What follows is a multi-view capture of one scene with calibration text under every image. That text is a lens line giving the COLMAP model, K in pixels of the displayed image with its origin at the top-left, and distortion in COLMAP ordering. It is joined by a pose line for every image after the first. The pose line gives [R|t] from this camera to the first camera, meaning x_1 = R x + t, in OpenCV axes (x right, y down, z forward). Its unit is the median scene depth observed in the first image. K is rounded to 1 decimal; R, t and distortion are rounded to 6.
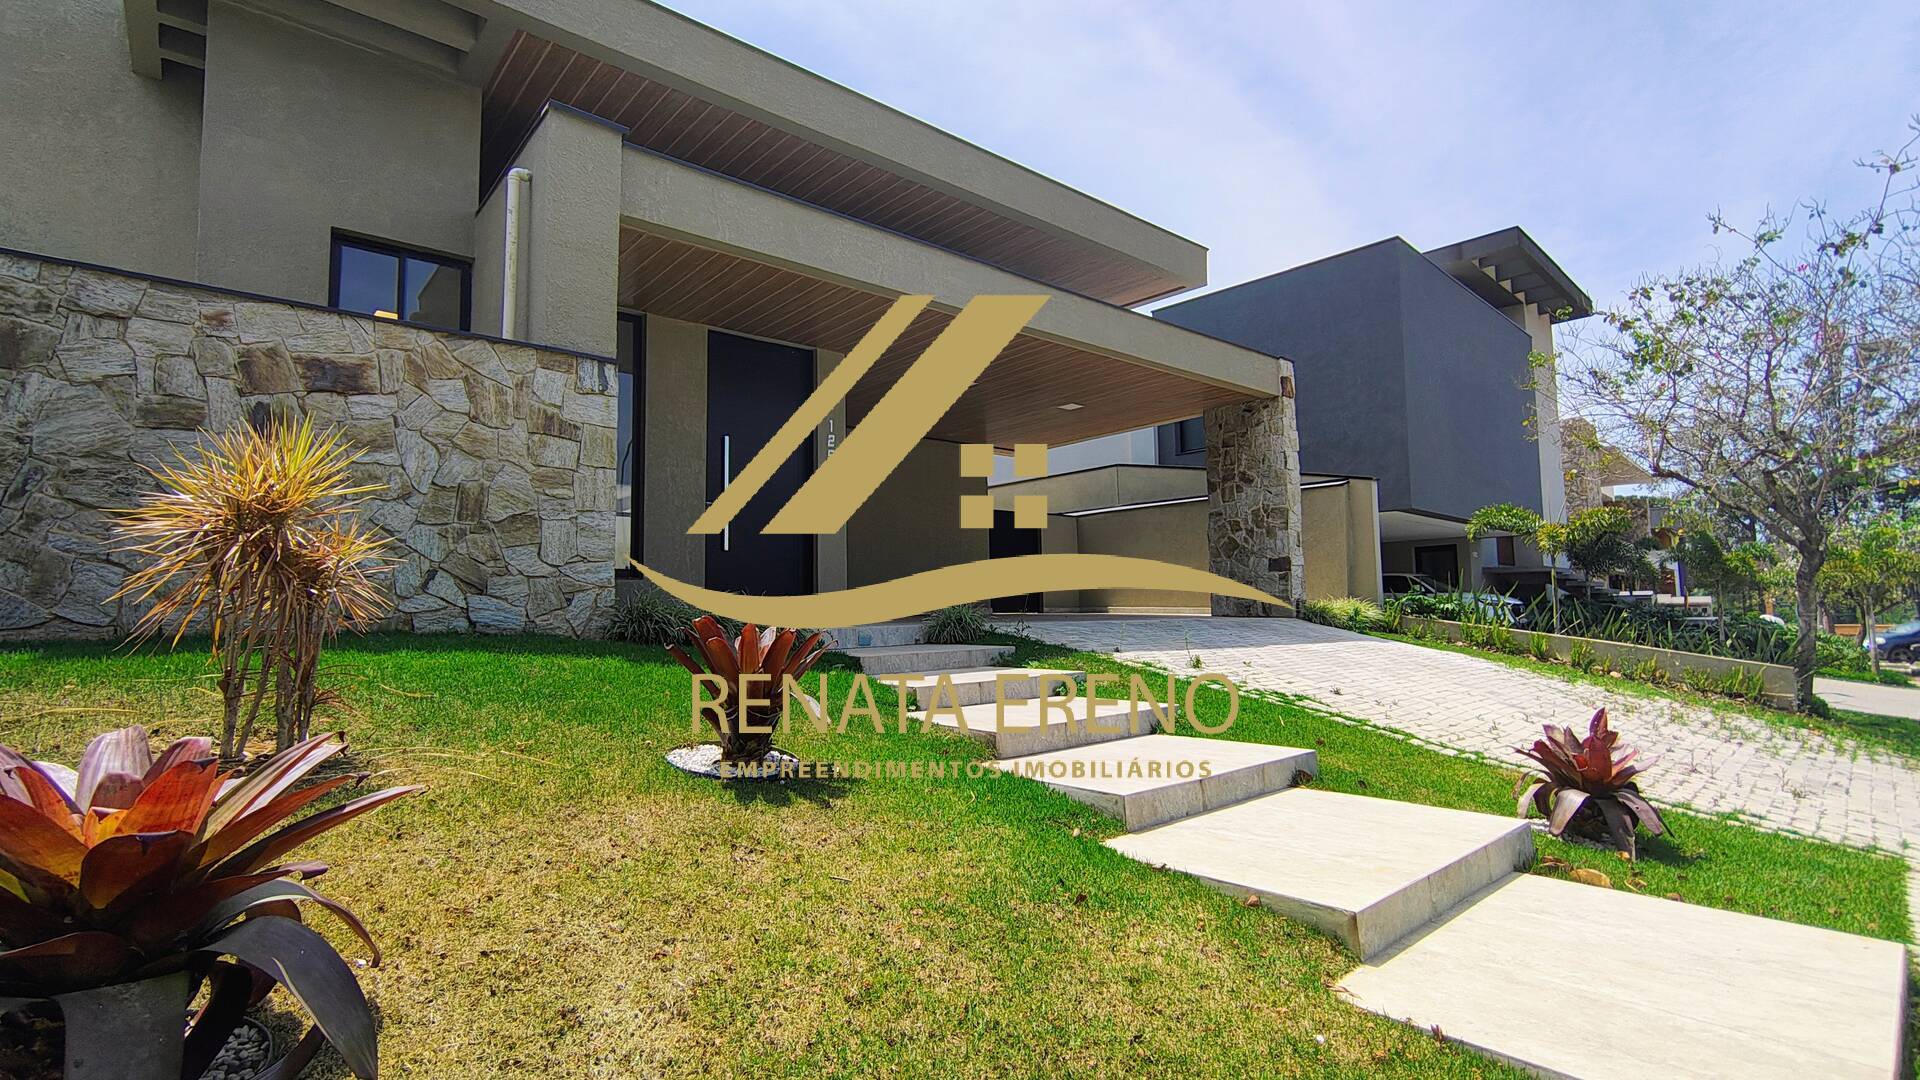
lens RADIAL K [[887.9, 0, 967.6], [0, 887.9, 539.6], [0, 0, 1]] dist [0.001079, 0.000580]
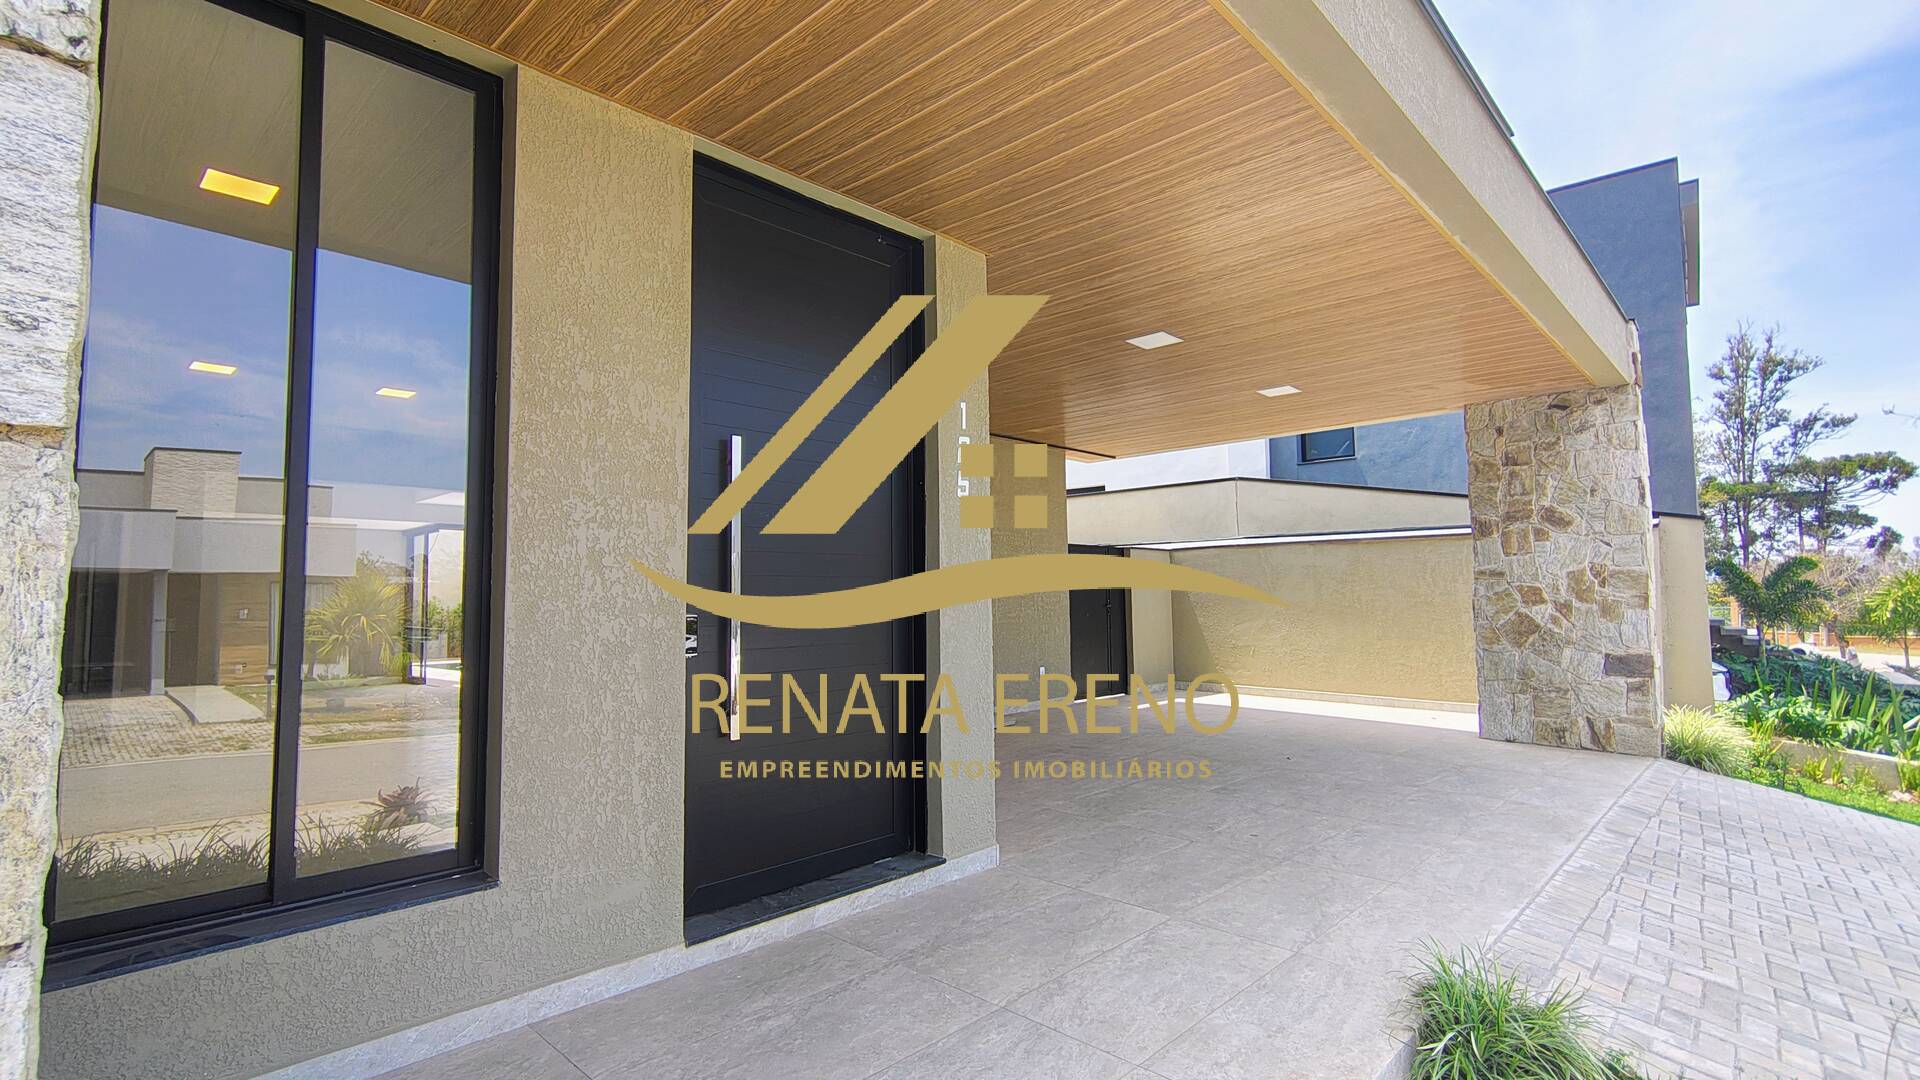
lens RADIAL K [[887.9, 0, 965.3], [0, 887.9, 538.1], [0, 0, 1]] dist [0.001079, 0.000580]
pose [[0.994081, 0.013417, 0.107811, -0.320674], [-0.014765, 0.999822, 0.011721, -0.117811], [-0.107635, -0.013244, 0.994102, 0.911226]]
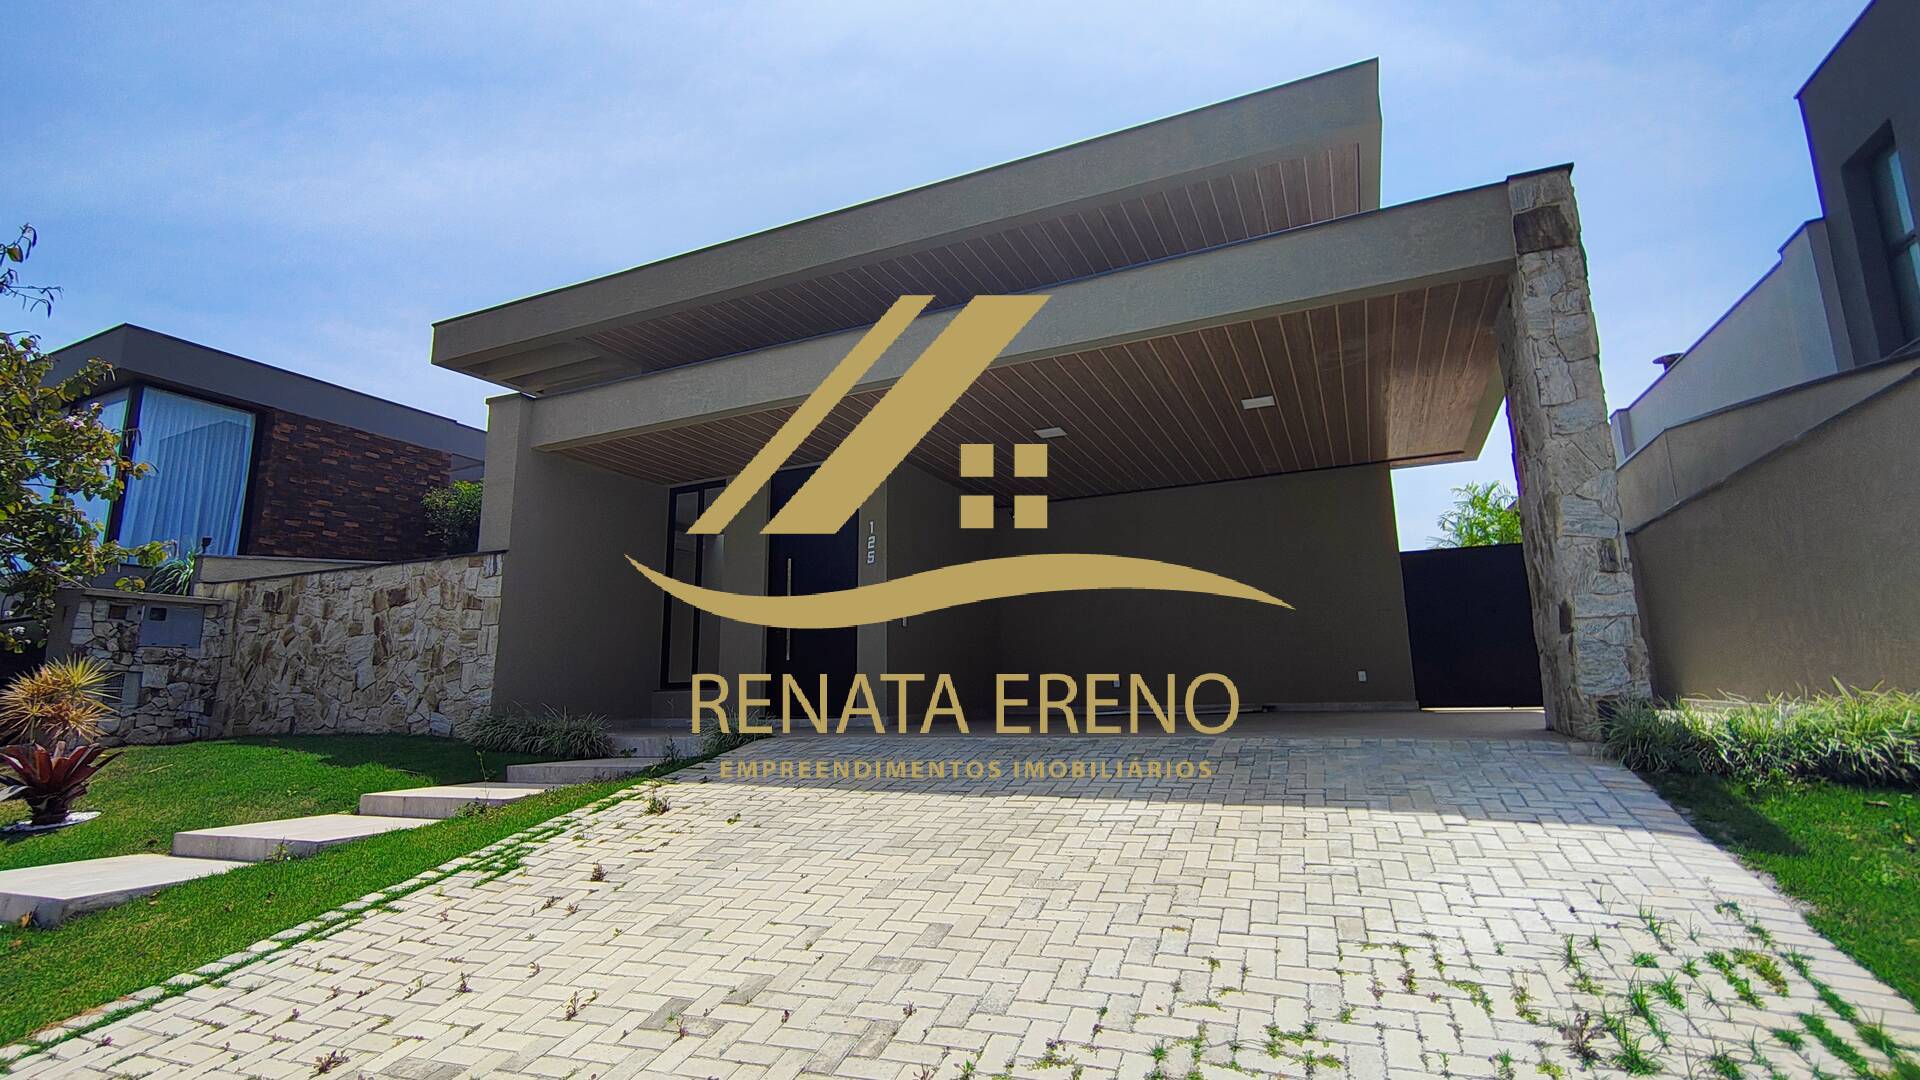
lens RADIAL K [[887.9, 0, 971.2], [0, 887.9, 543.8], [0, 0, 1]] dist [0.001079, 0.000580]
pose [[0.425672, -0.159695, -0.890675, 1.272860], [0.087207, 0.986962, -0.135280, 0.057228], [0.900666, -0.020089, 0.434048, 1.070363]]
